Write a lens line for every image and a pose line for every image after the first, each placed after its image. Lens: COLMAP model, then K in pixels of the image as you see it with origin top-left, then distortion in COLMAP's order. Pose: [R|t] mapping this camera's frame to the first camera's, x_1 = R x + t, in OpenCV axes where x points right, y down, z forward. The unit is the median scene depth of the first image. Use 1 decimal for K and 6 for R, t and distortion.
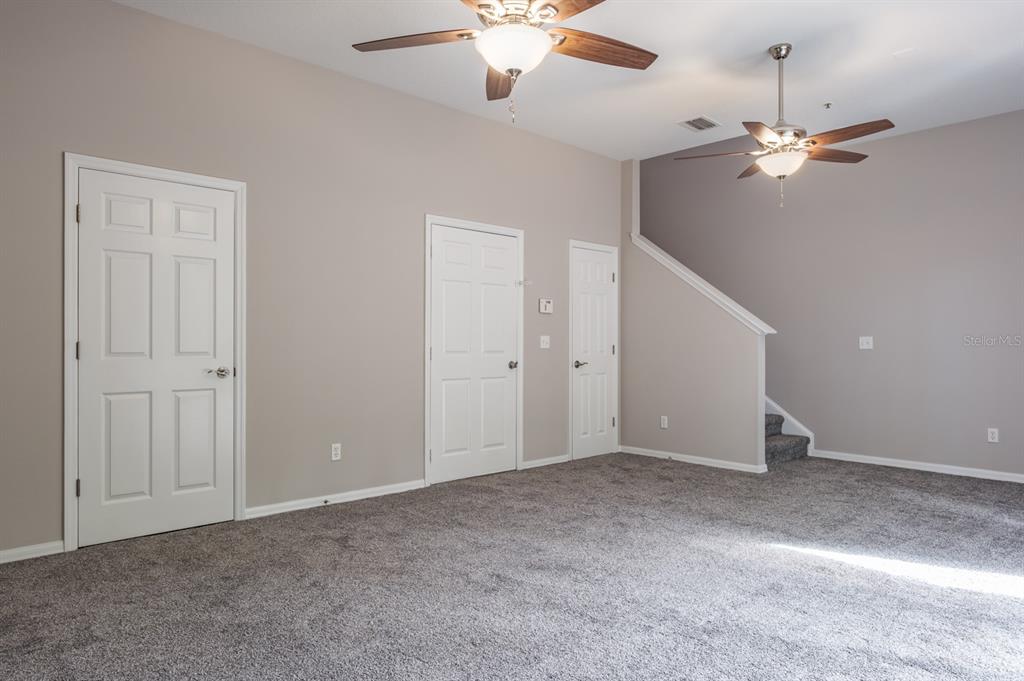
lens RADIAL K [[634.4, 0, 512.0], [0, 634.4, 340.5], [0, 0, 1]] dist [-0.031637, 0.001893]
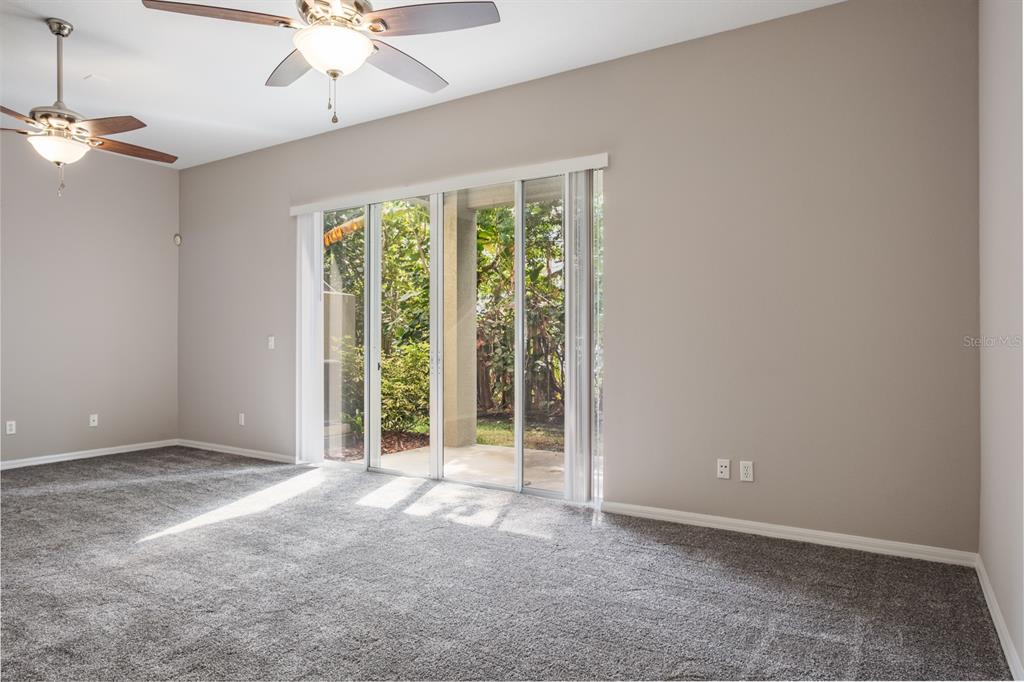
lens RADIAL K [[634.4, 0, 512.0], [0, 634.4, 341.0], [0, 0, 1]] dist [-0.031637, 0.001893]
pose [[-0.269604, -0.004308, 0.962962, -0.634660], [-0.006914, 0.999973, 0.002538, -0.006014], [-0.962946, -0.005973, -0.269627, 0.604961]]
